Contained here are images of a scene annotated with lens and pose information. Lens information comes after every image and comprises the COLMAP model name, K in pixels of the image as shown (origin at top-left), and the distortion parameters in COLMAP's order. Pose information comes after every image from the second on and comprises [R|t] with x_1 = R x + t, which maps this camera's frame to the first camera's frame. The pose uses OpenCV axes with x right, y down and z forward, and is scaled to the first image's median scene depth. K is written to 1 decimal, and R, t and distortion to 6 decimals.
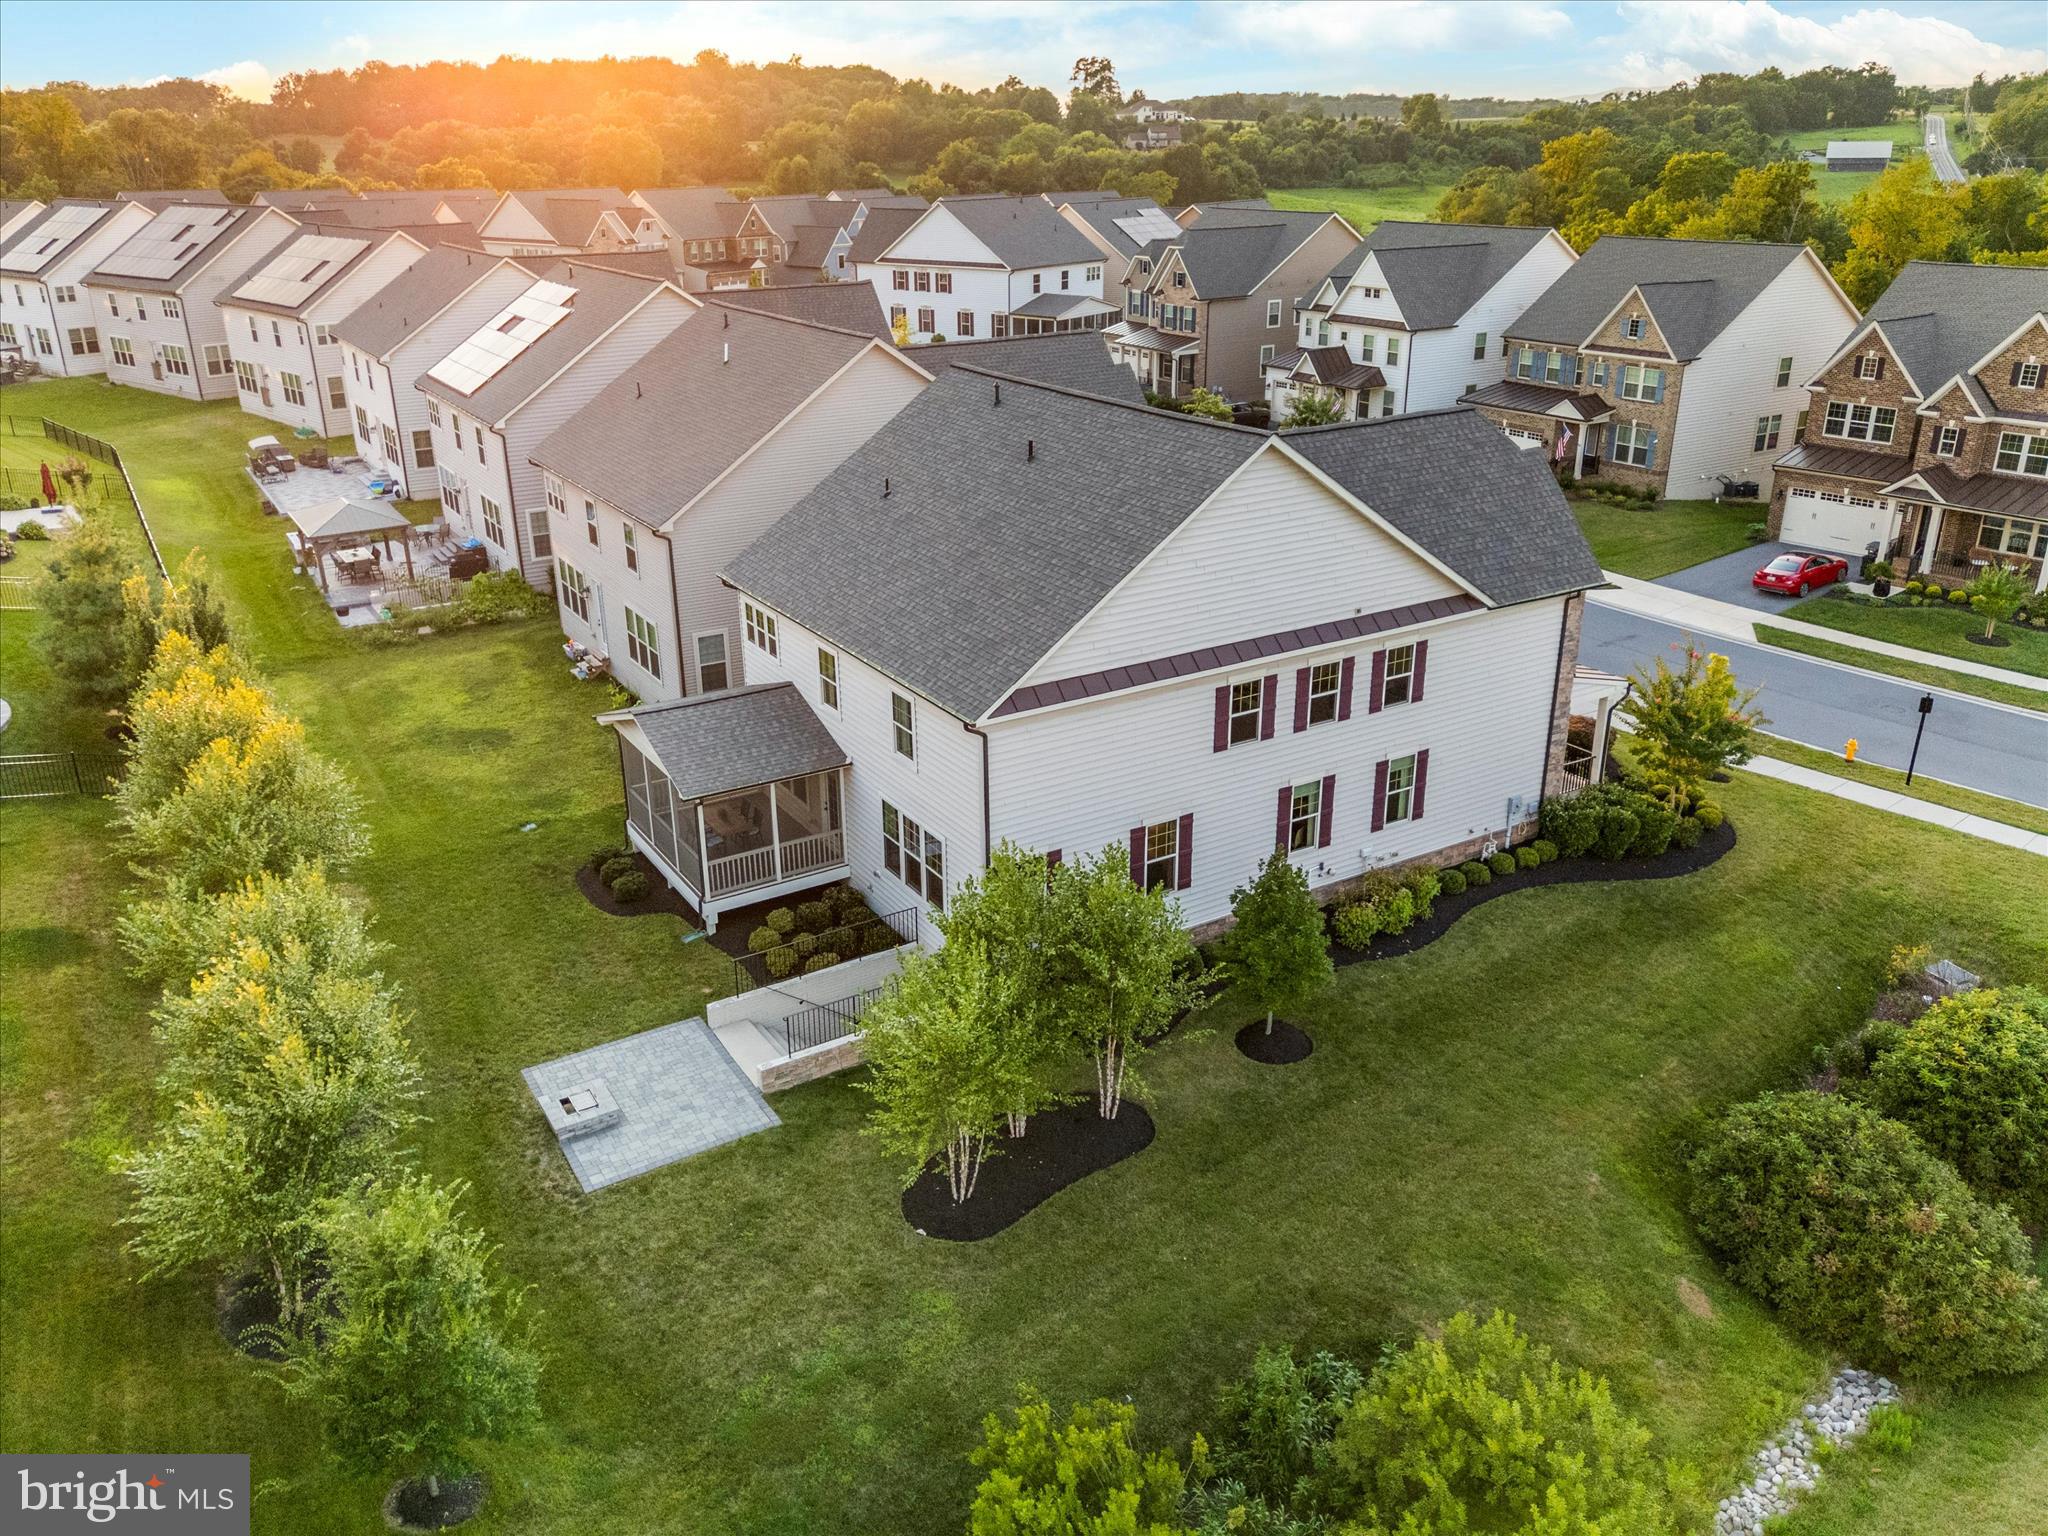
lens RADIAL K [[1574.8, 0, 1028.6], [0, 1574.8, 706.9], [0, 0, 1]] dist [0.087440, -0.120282]
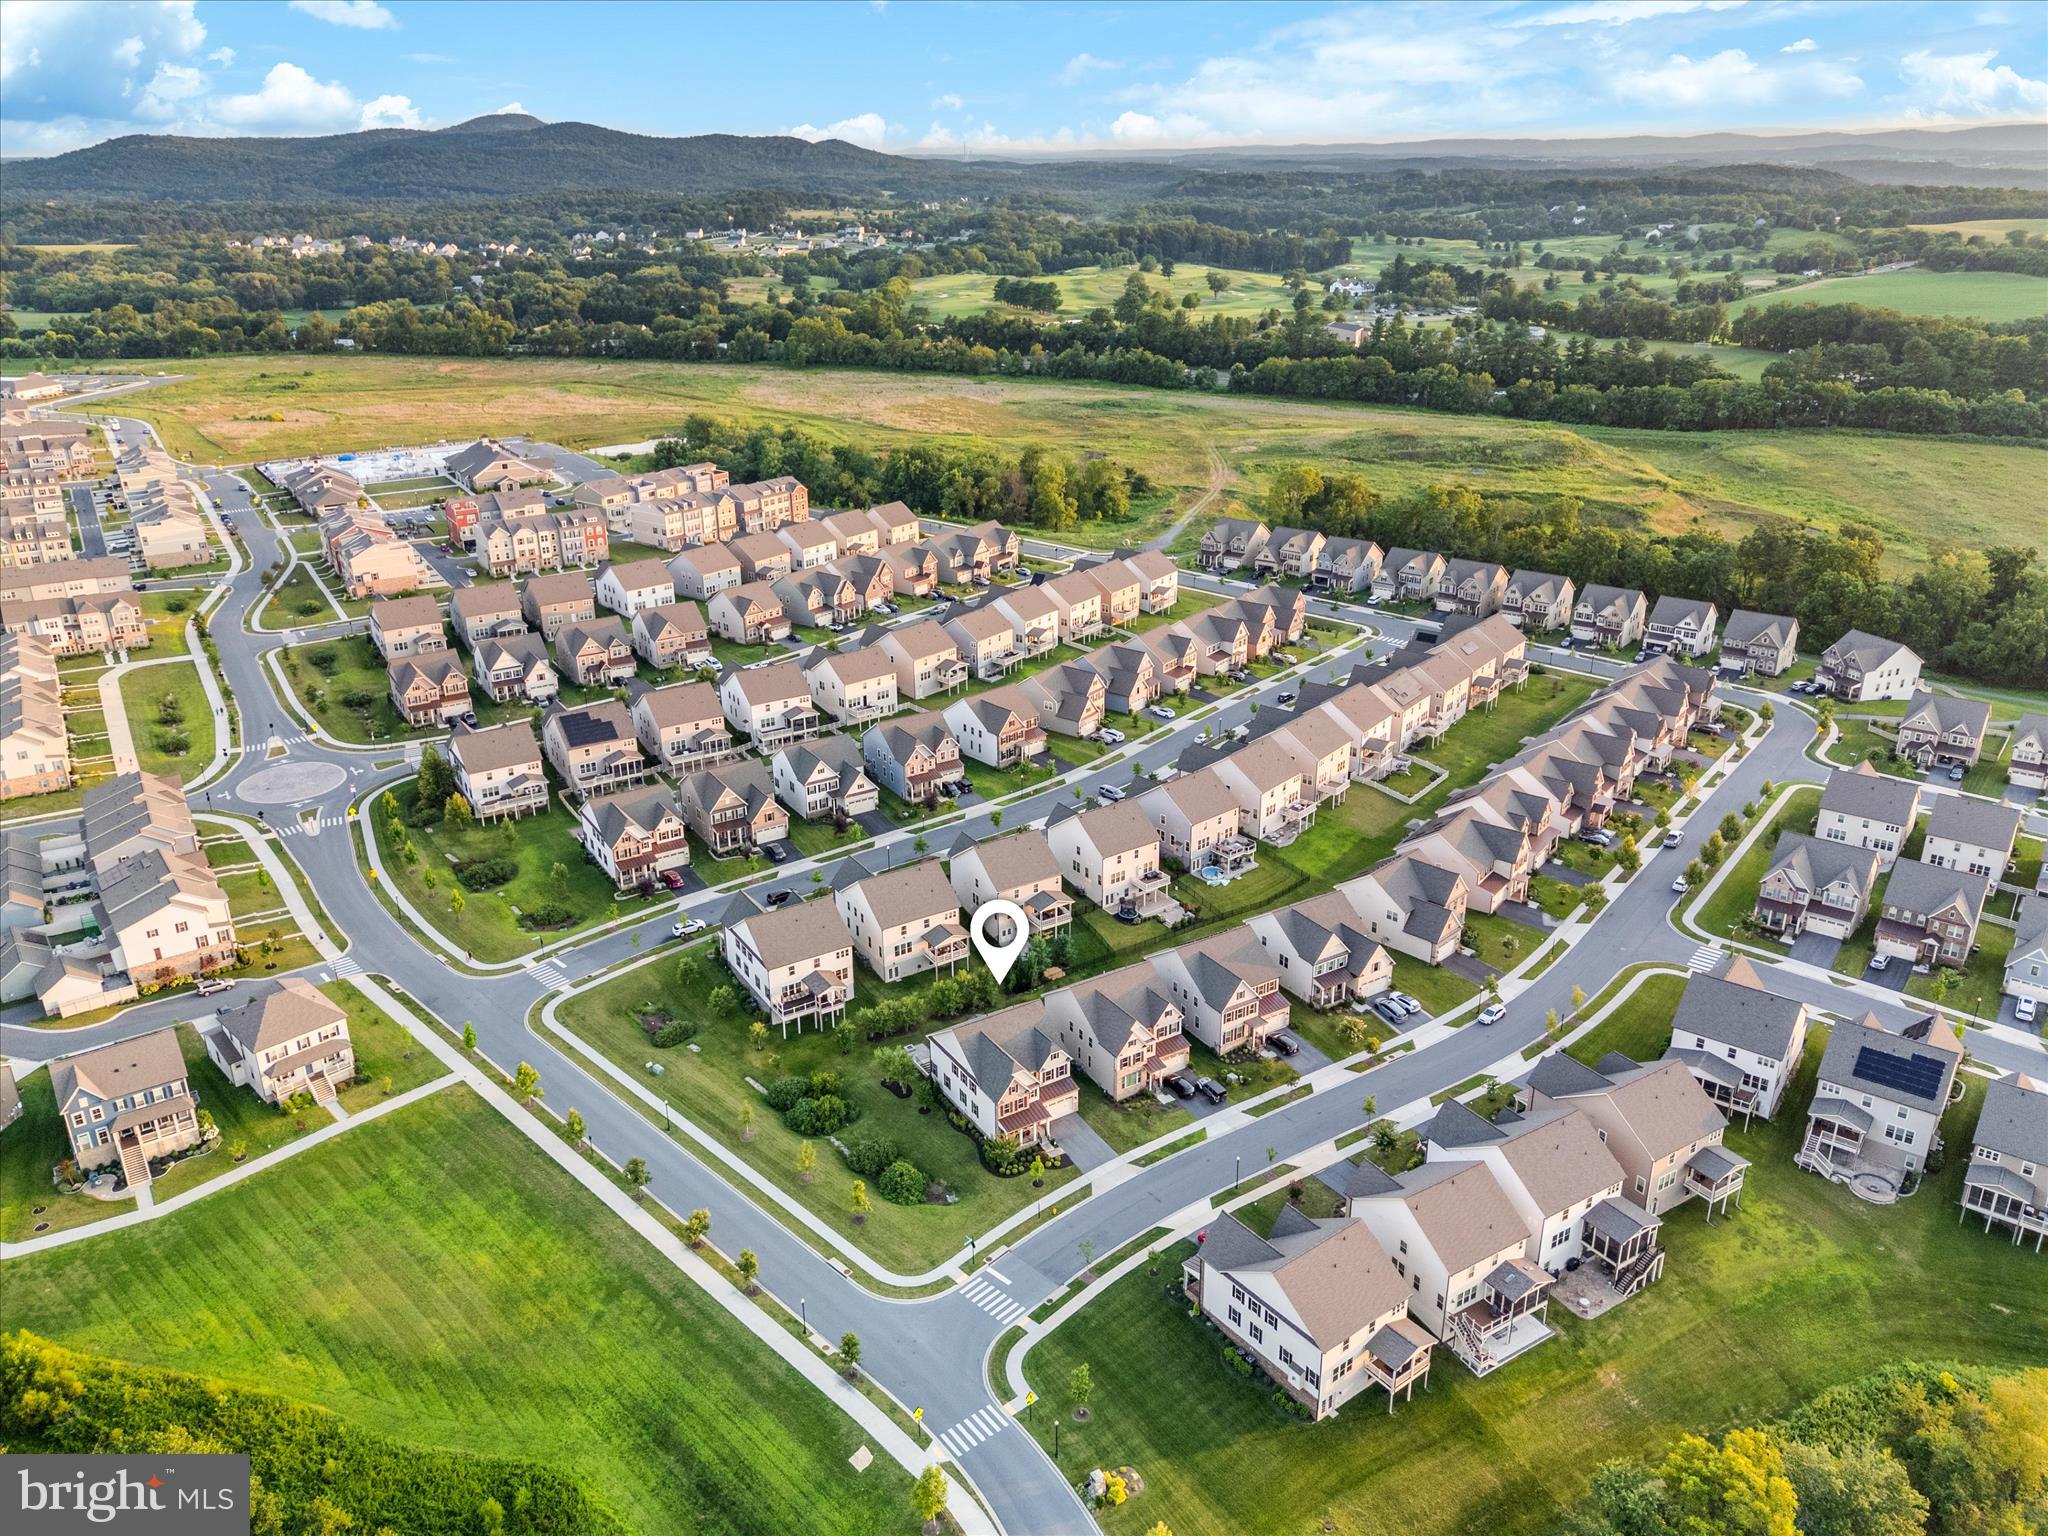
lens RADIAL K [[1574.8, 0, 1028.6], [0, 1574.8, 706.9], [0, 0, 1]] dist [0.087440, -0.120282]
pose [[0.004960, 0.361134, -0.932501, 3.897716], [-0.336661, 0.878680, 0.338499, -2.475406], [0.941613, 0.312257, 0.125938, 0.090219]]
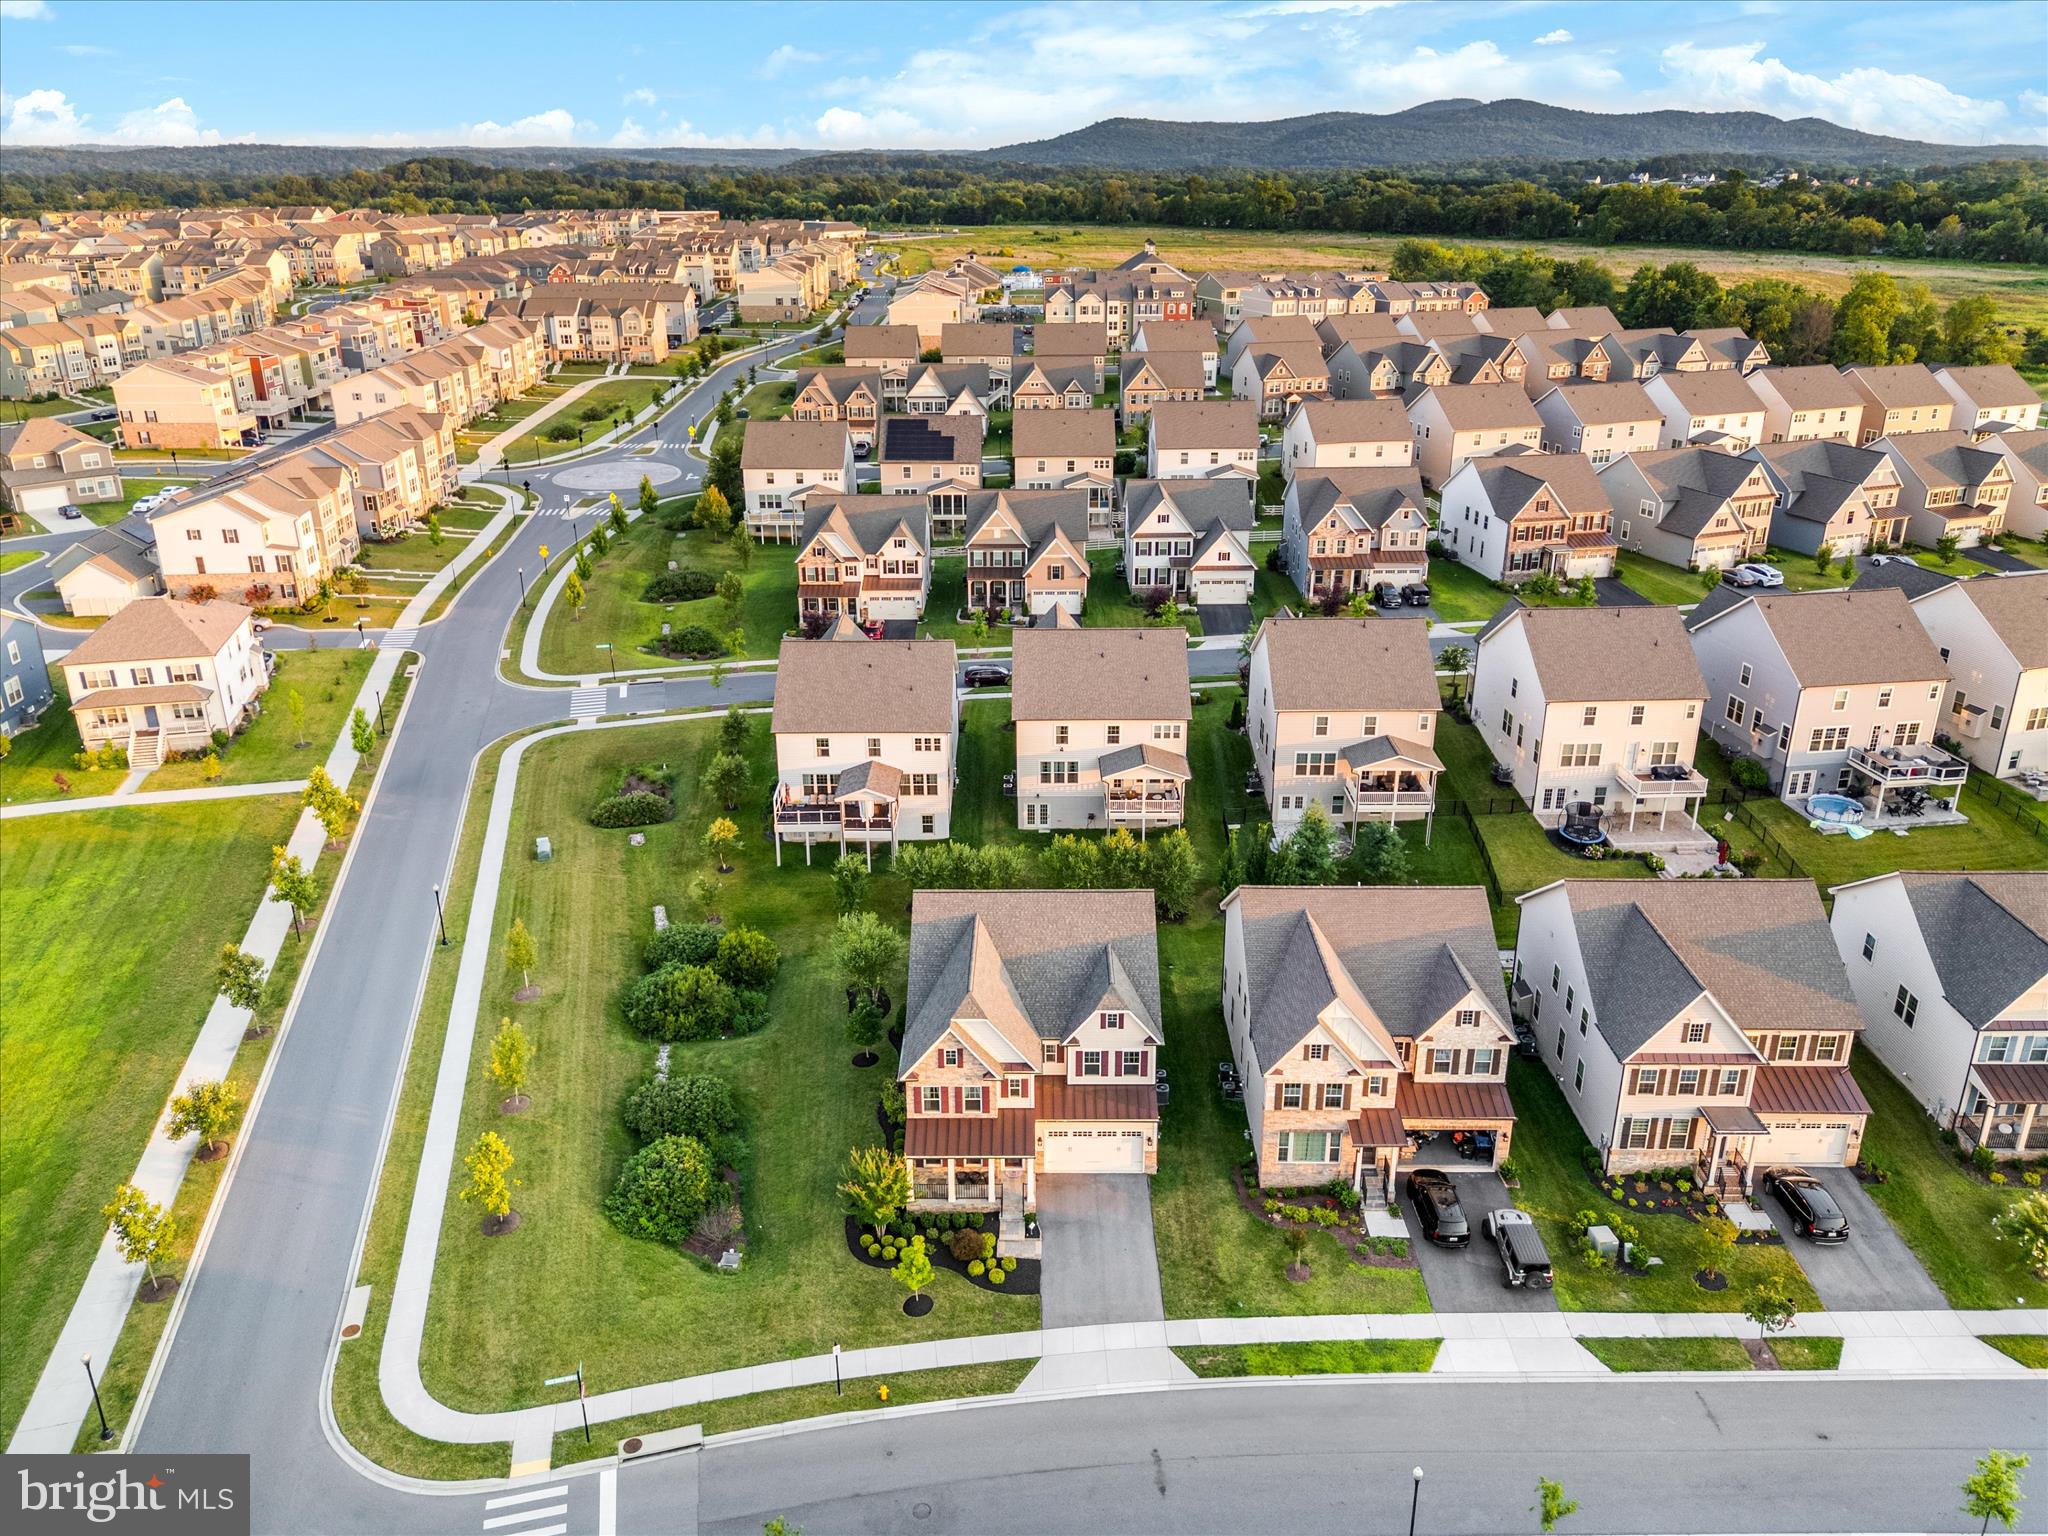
lens RADIAL K [[1529.8, 0, 1011.2], [0, 1529.8, 750.4], [0, 0, 1]] dist [0.091591, -0.127091]
pose [[-0.537779, 0.324225, -0.778249, 1.433095], [-0.276886, 0.803973, 0.526272, -1.267279], [0.796321, 0.498504, -0.342587, 1.369370]]
